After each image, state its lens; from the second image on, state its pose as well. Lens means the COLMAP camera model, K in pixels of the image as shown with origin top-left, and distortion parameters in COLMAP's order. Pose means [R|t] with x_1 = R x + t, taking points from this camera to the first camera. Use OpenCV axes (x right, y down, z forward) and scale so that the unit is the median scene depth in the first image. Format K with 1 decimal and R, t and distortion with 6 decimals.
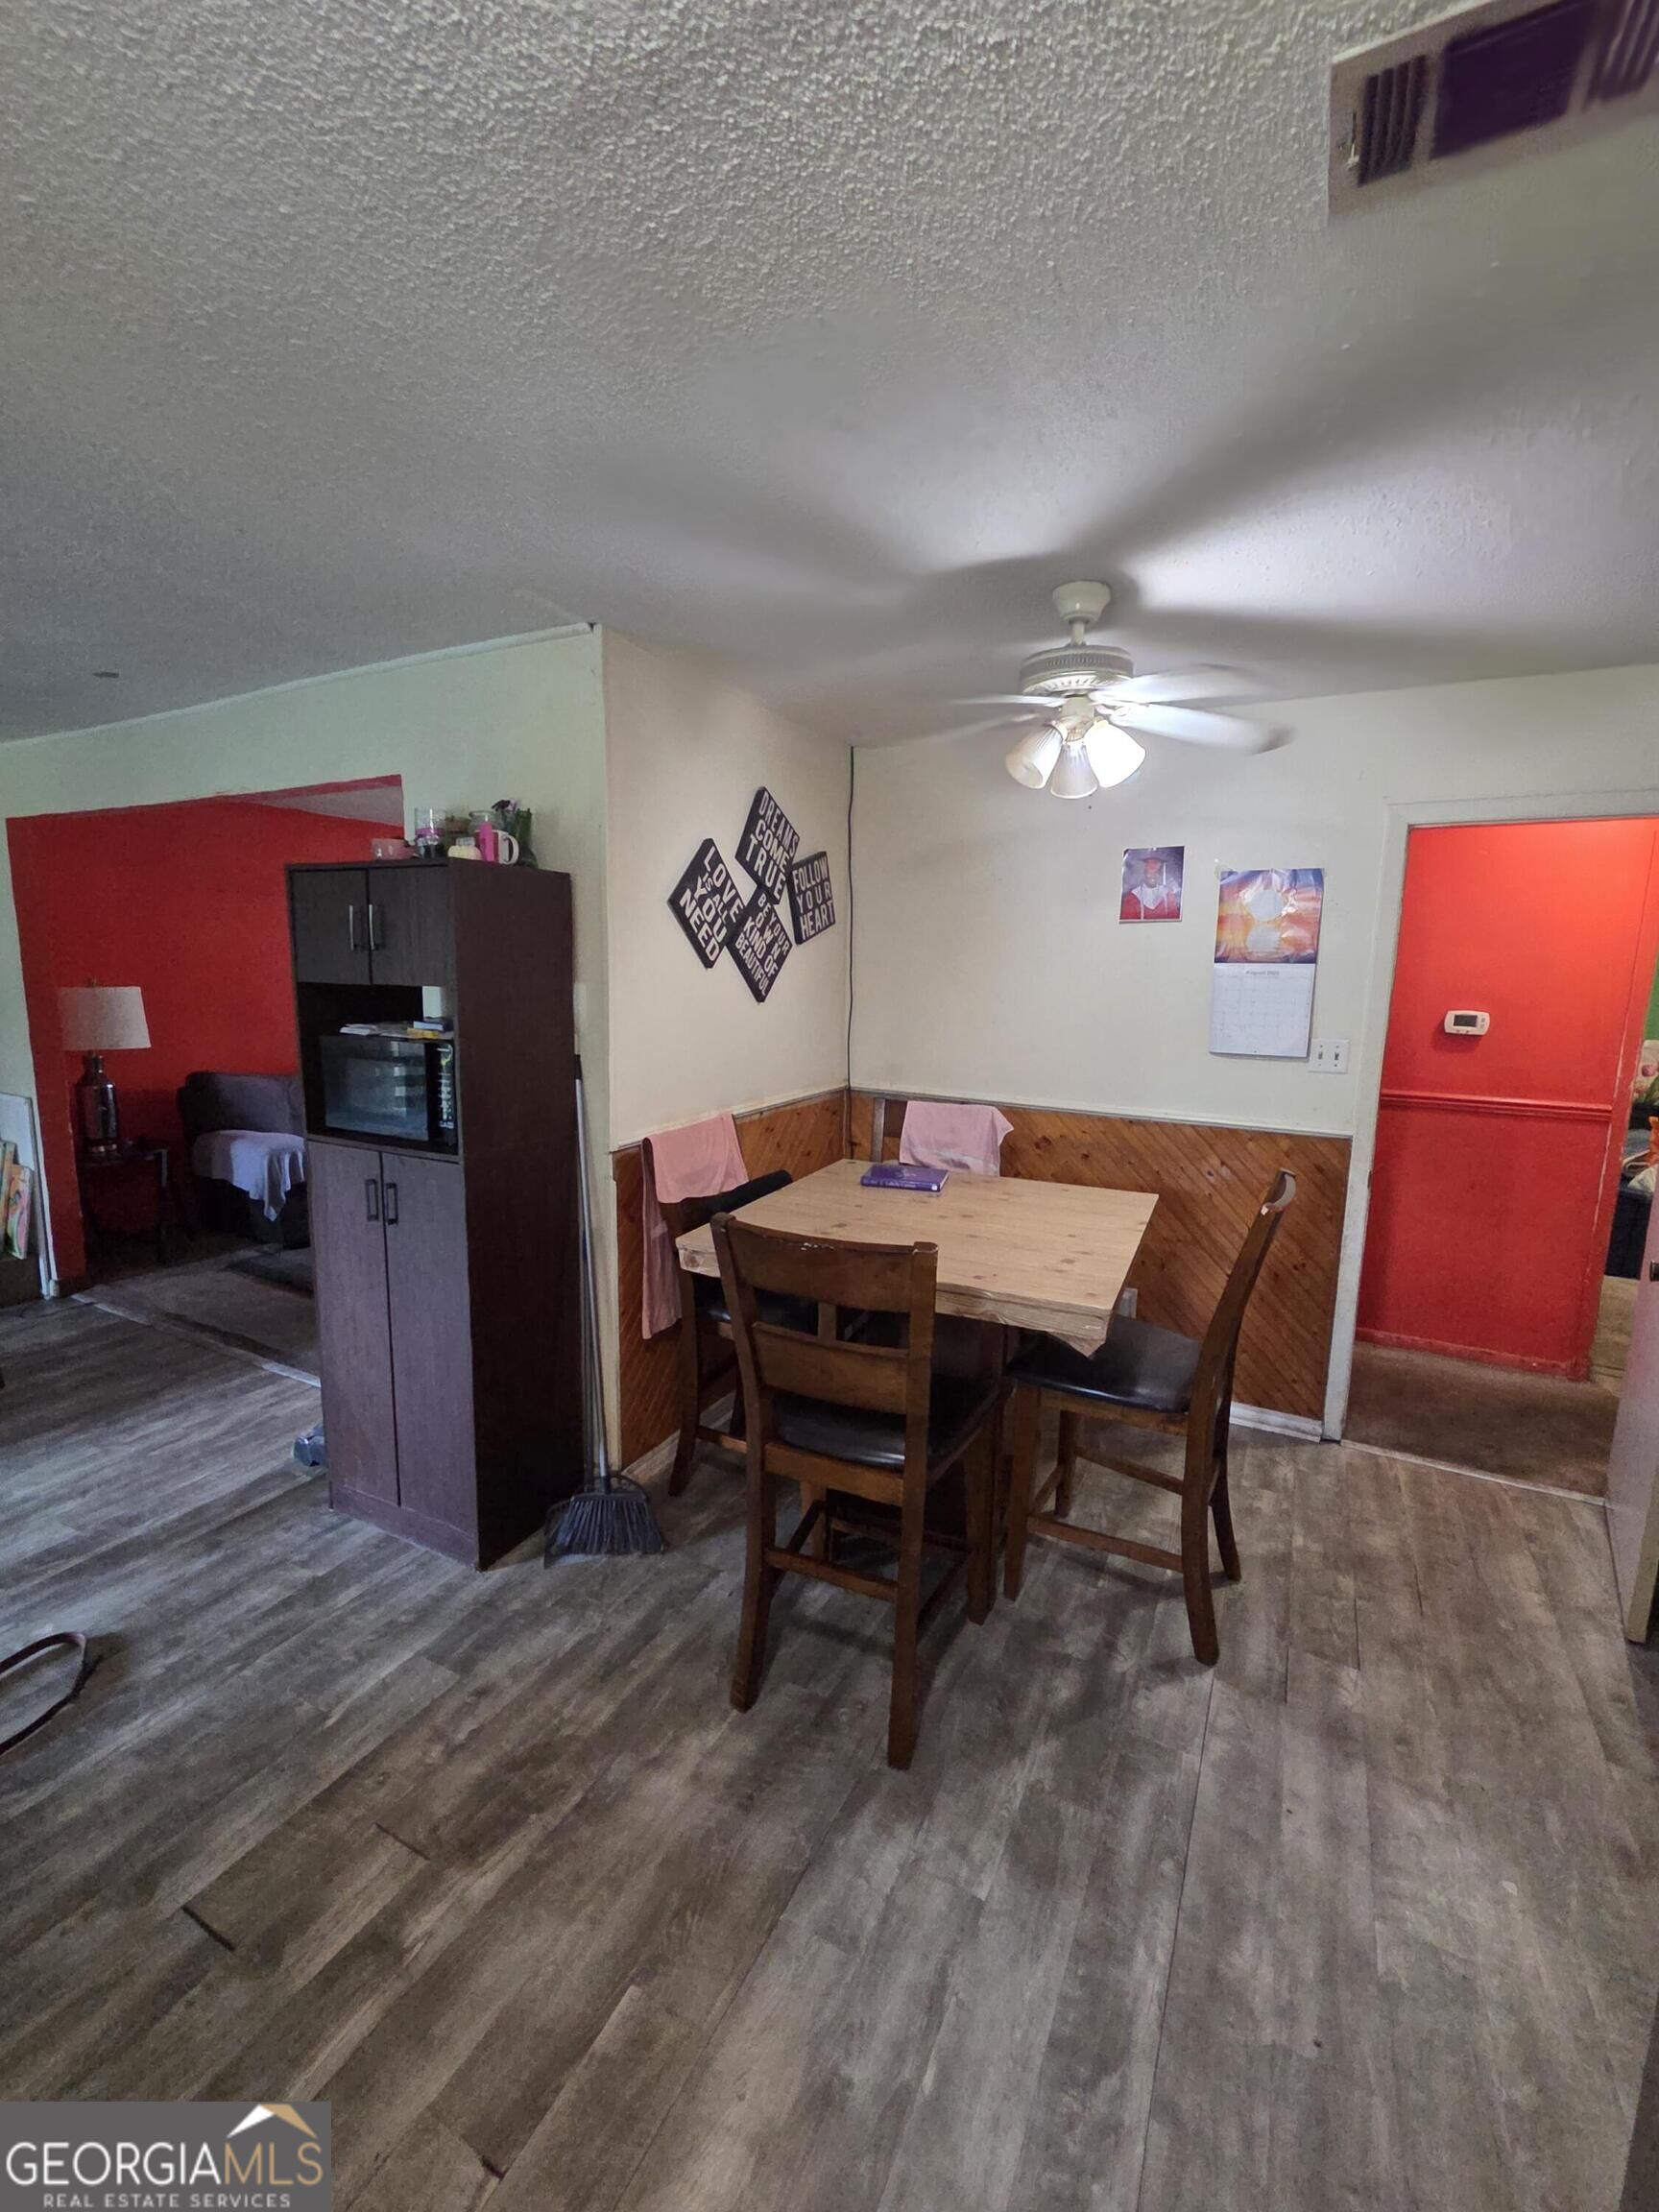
lens RADIAL K [[918.7, 0, 834.7], [0, 918.7, 1109.5], [0, 0, 1]] dist [-0.001154, -0.000180]
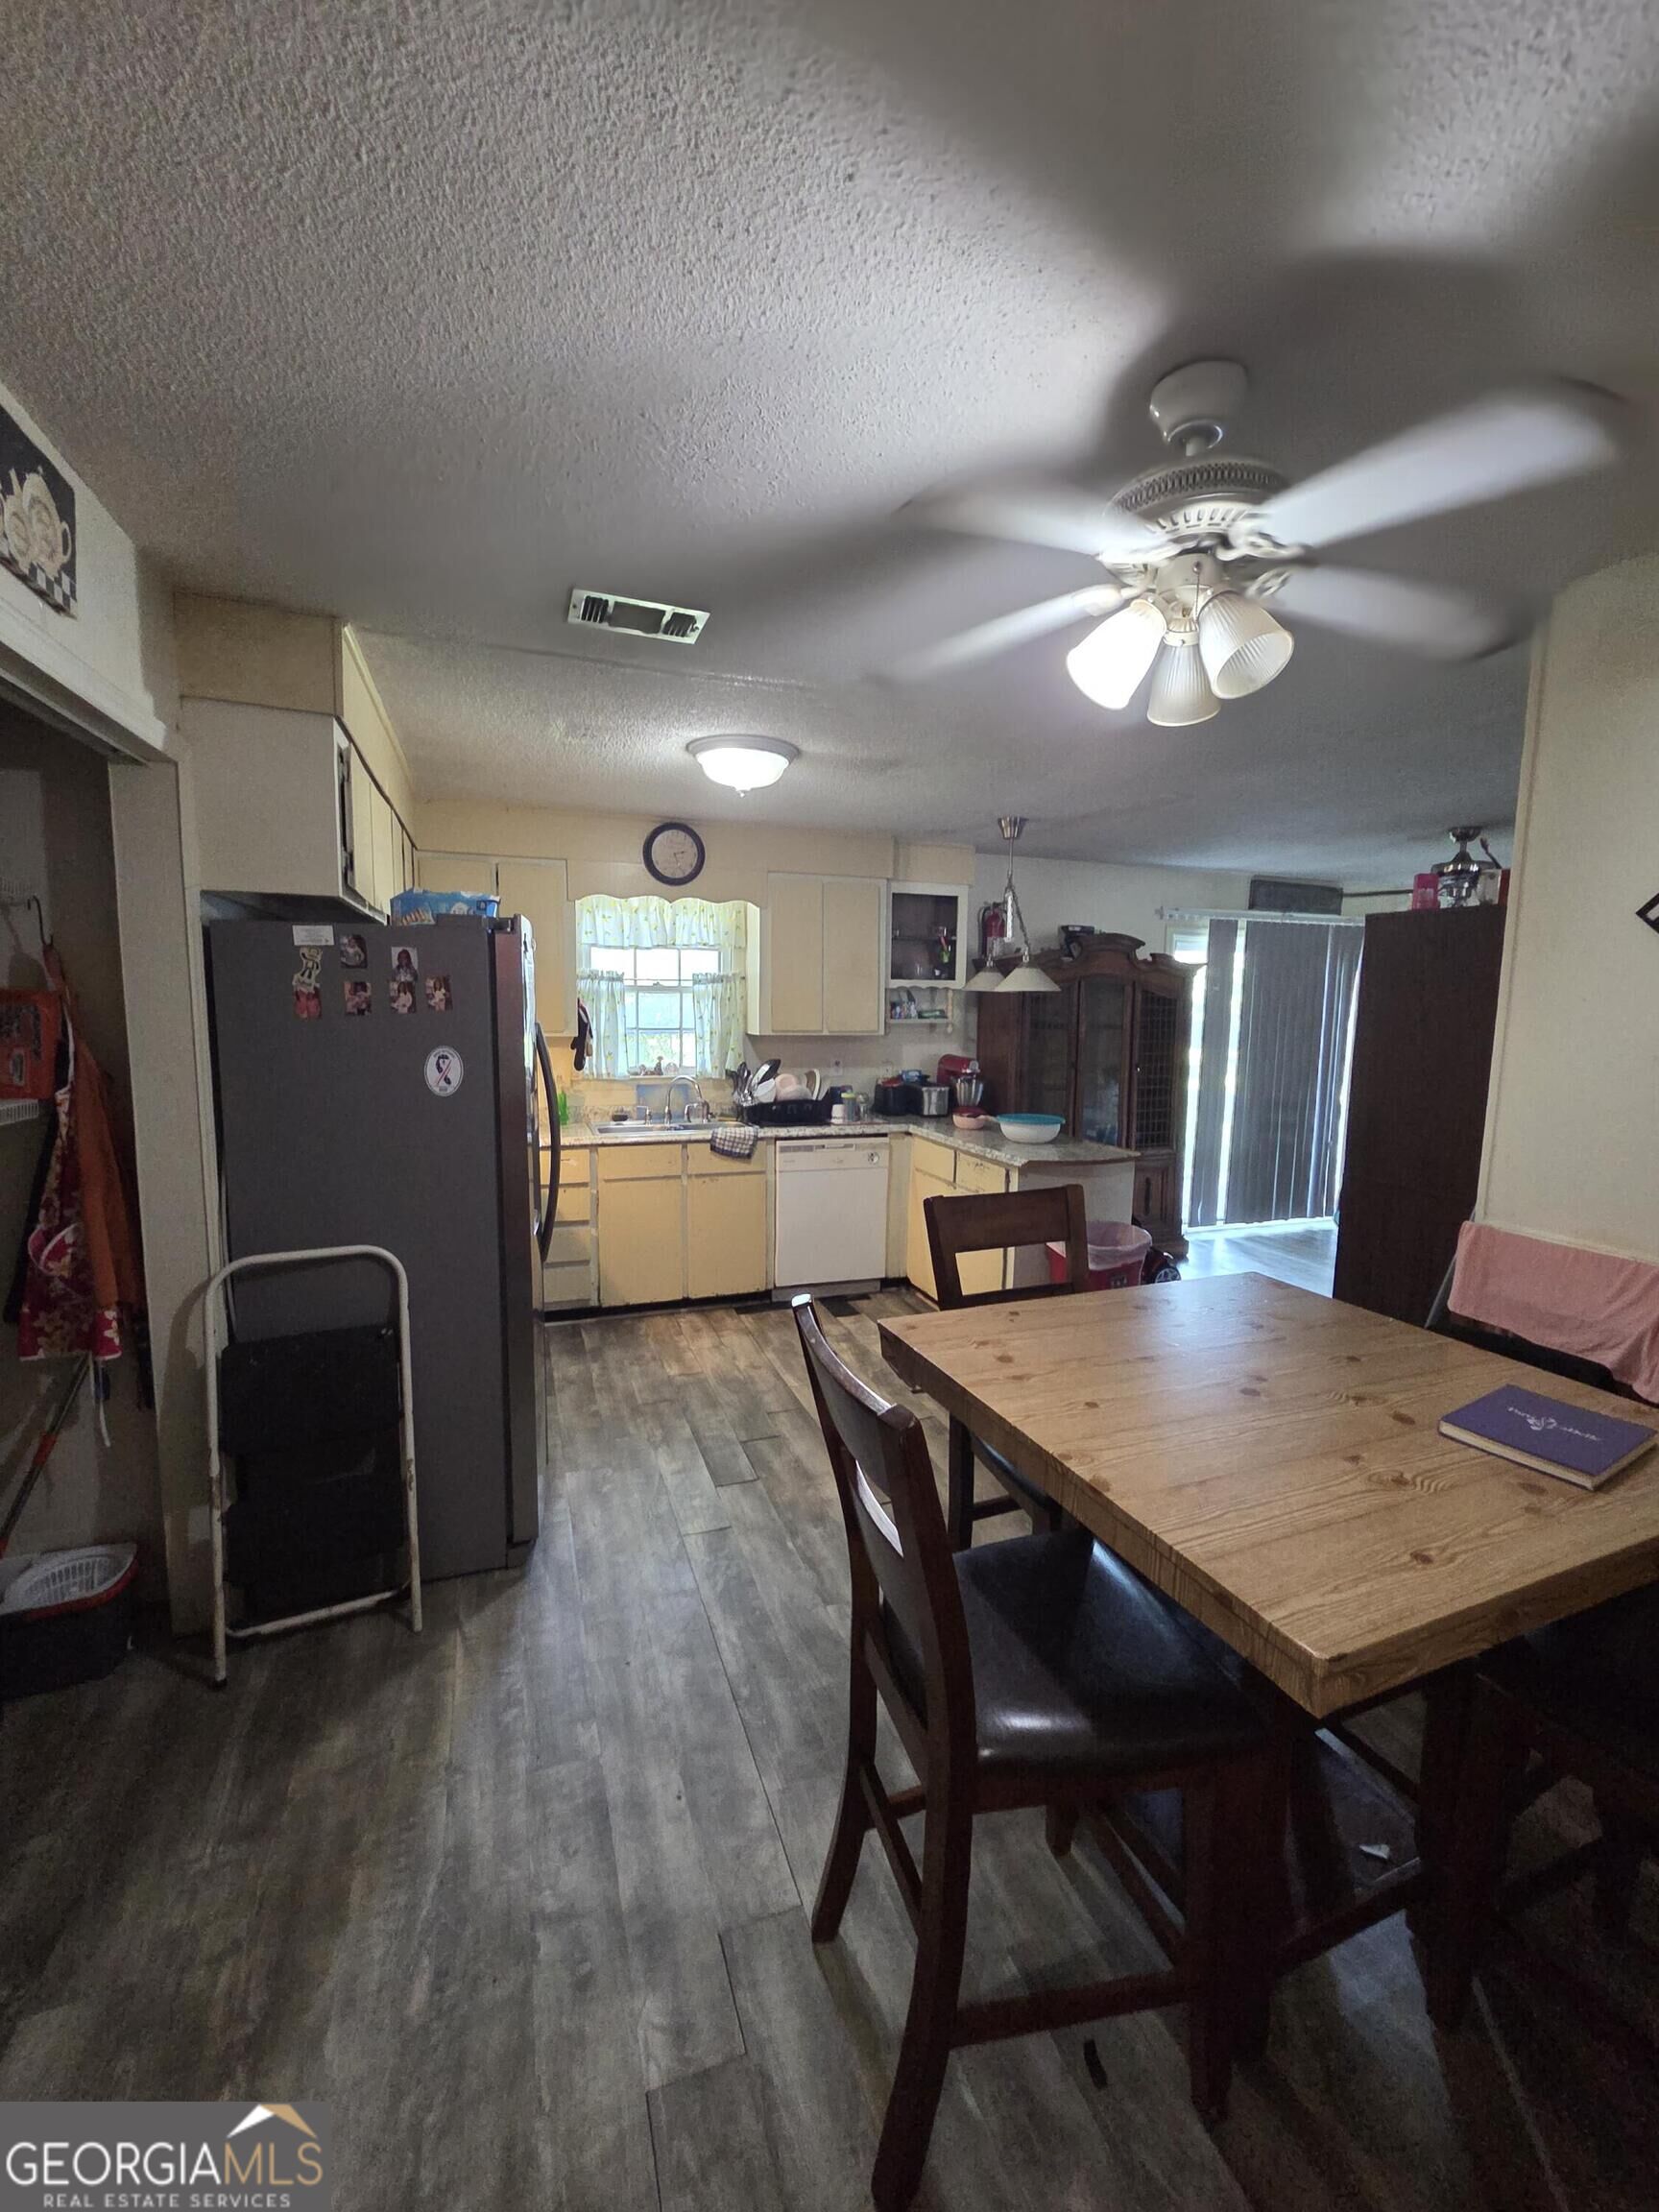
lens RADIAL K [[918.7, 0, 834.7], [0, 918.7, 1109.5], [0, 0, 1]] dist [-0.001154, -0.000180]
pose [[-0.678745, 0.059524, -0.731958, 0.791484], [-0.146394, 0.965738, 0.214287, -0.163196], [0.719635, 0.252600, -0.646775, 1.165624]]
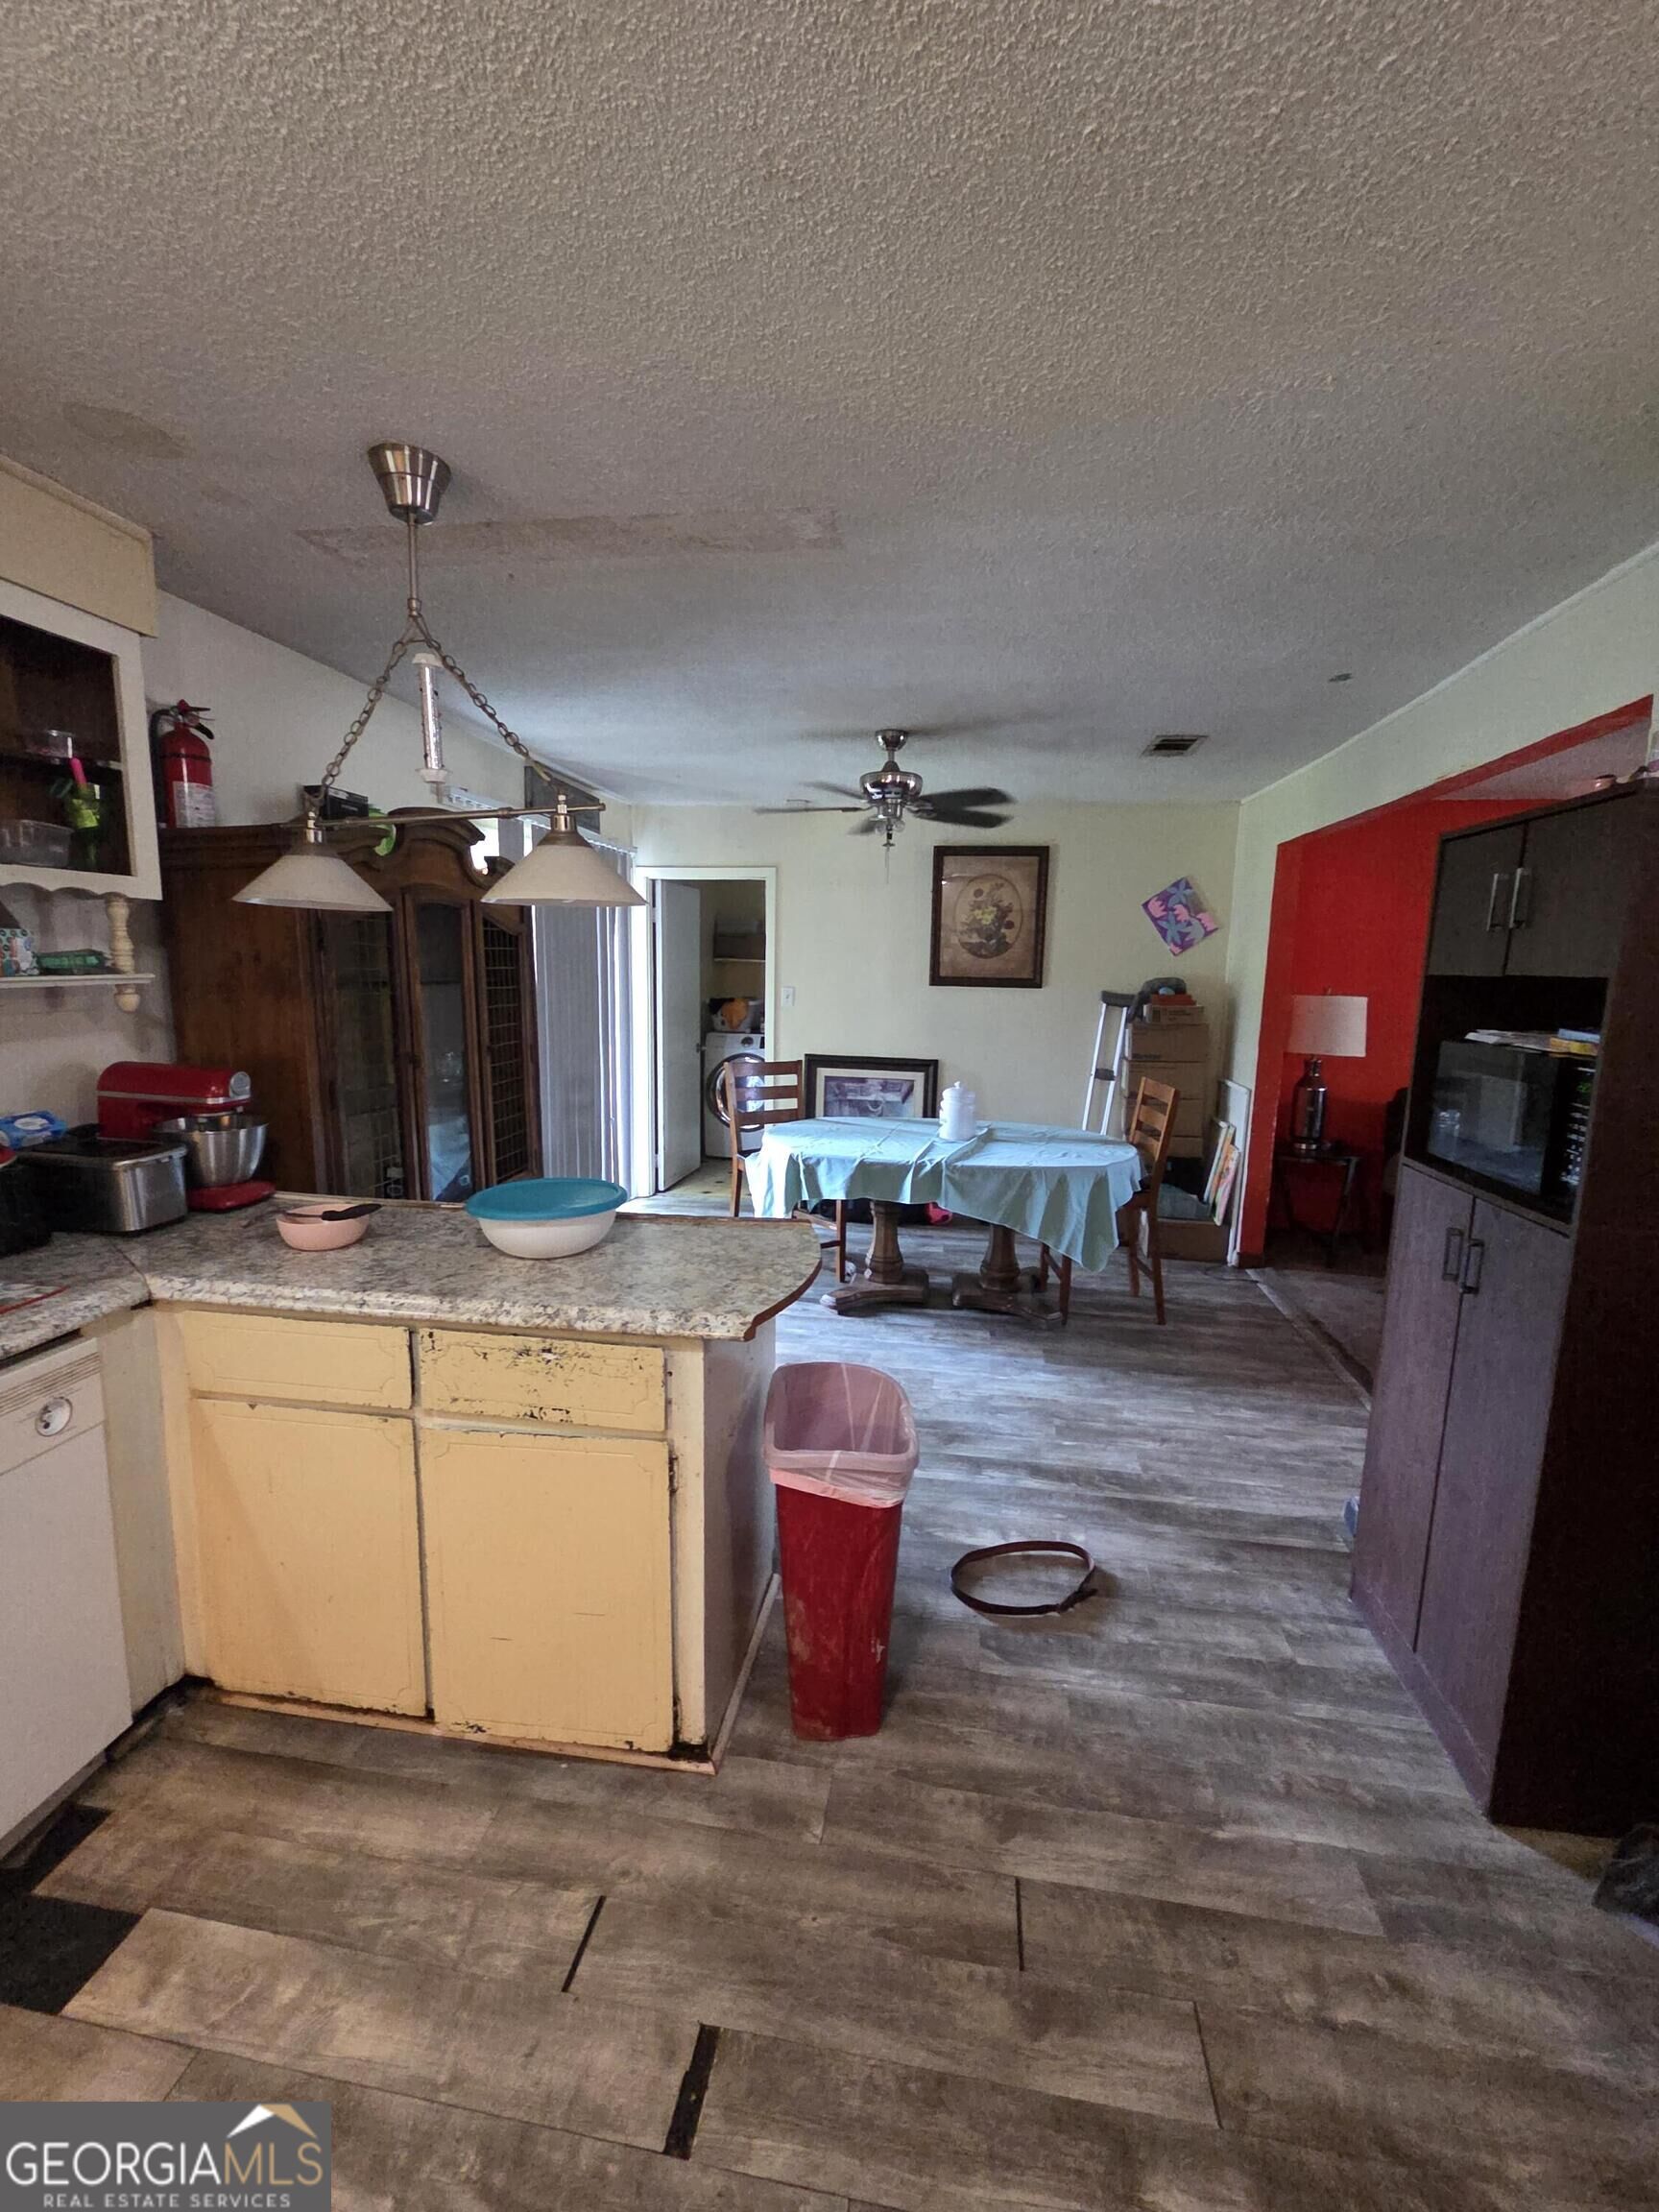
lens RADIAL K [[910.4, 0, 836.7], [0, 910.4, 1098.1], [0, 0, 1]] dist [-0.000393, -0.000918]
pose [[0.324250, 0.125987, -0.937544, 0.028032], [-0.166207, 0.983261, 0.074648, -0.002090], [0.931256, 0.131621, 0.339762, 0.236904]]
